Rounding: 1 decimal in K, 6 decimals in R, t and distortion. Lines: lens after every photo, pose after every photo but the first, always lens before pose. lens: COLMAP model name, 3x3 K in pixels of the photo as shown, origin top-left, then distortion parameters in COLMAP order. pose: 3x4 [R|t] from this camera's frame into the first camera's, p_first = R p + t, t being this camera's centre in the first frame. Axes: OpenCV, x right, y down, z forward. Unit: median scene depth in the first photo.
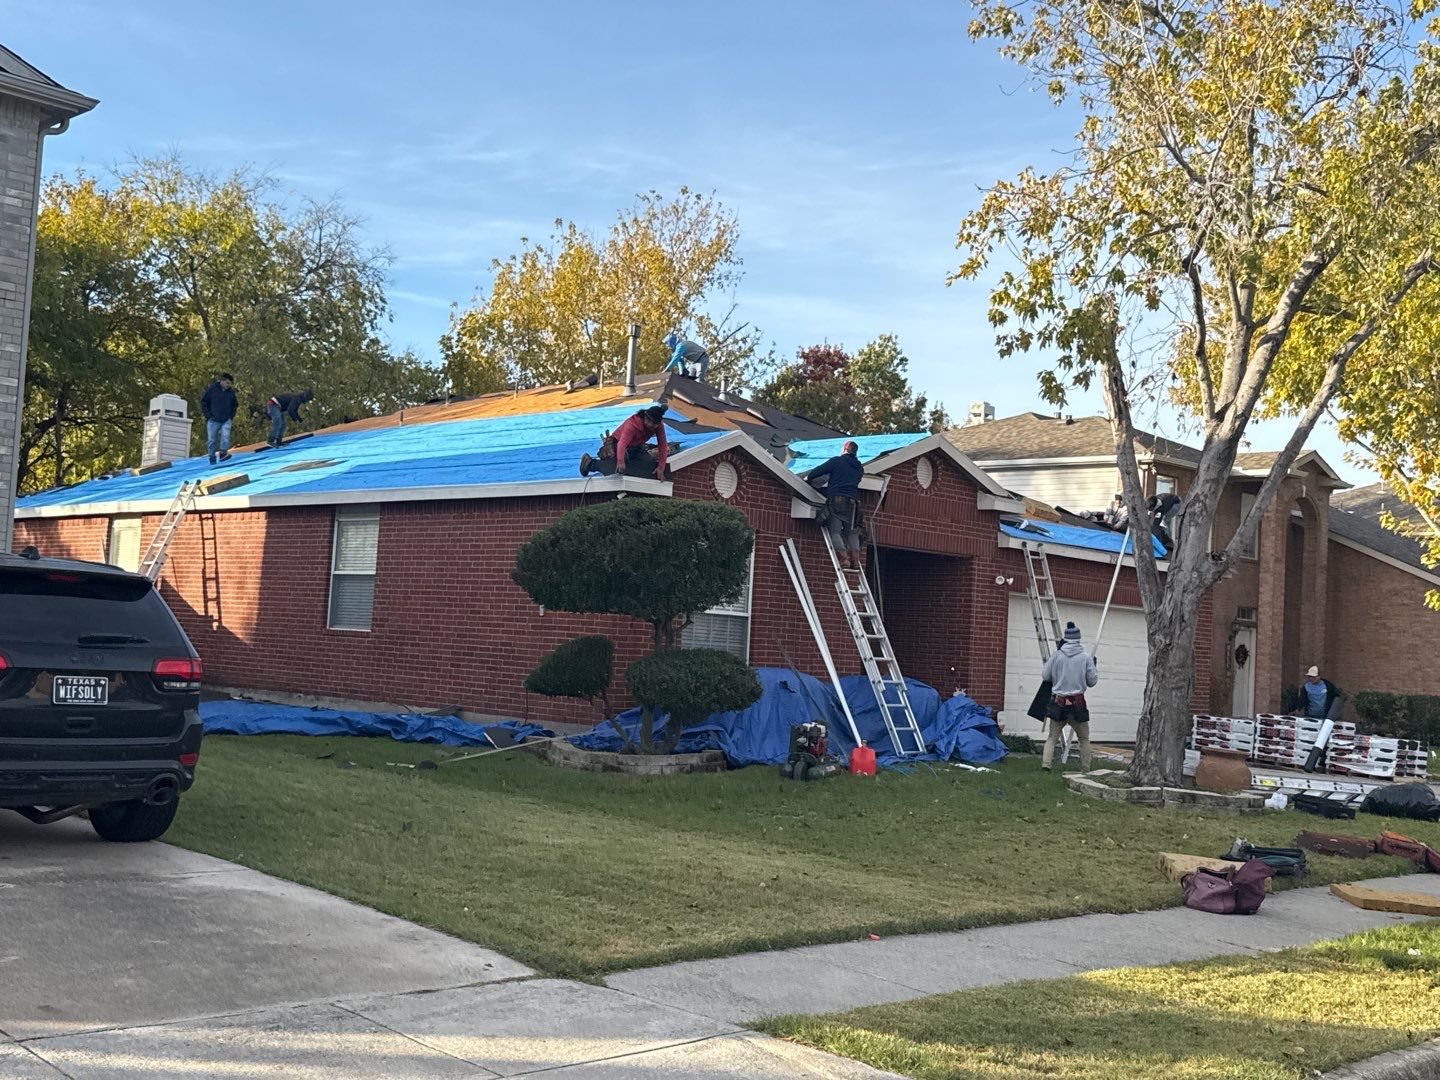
lens RADIAL K [[1595.2, 0, 726.8], [0, 1595.2, 523.6], [0, 0, 1]] dist [0.158741, -0.233848]
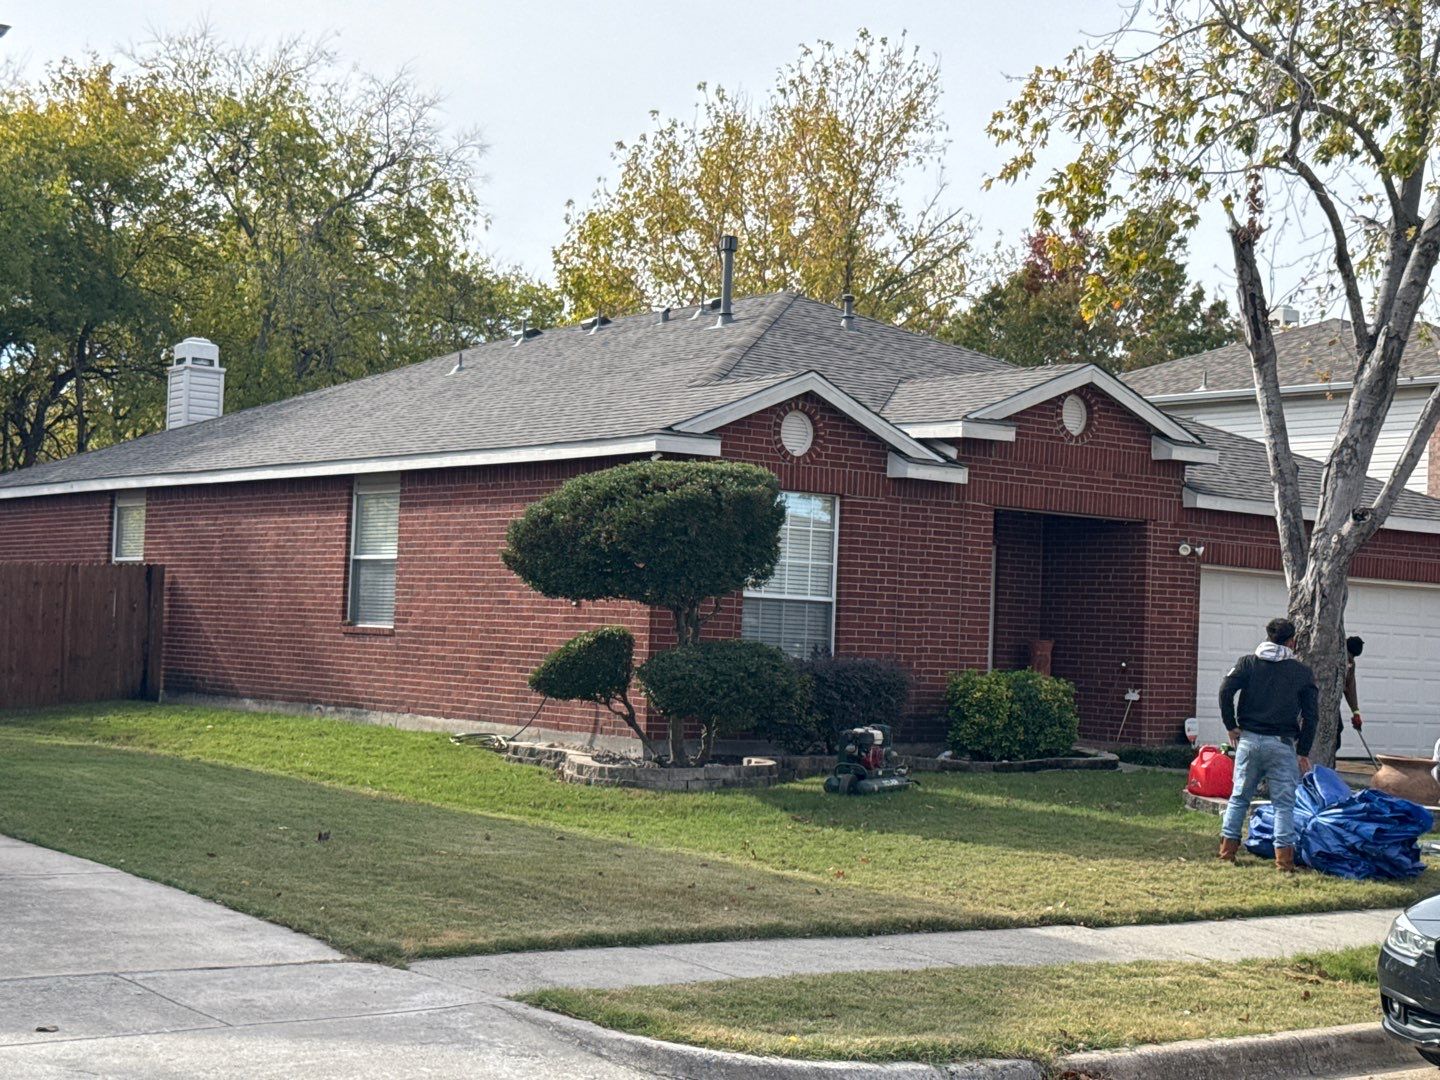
lens RADIAL K [[2316.5, 0, 782.4], [0, 2316.5, 541.4], [0, 0, 1]] dist [0.129324, 0.013076]
pose [[0.990578, -0.021438, -0.135259, 0.122100], [0.025233, 0.999333, 0.026403, -0.003226], [0.134602, -0.029567, 0.990458, -0.133700]]
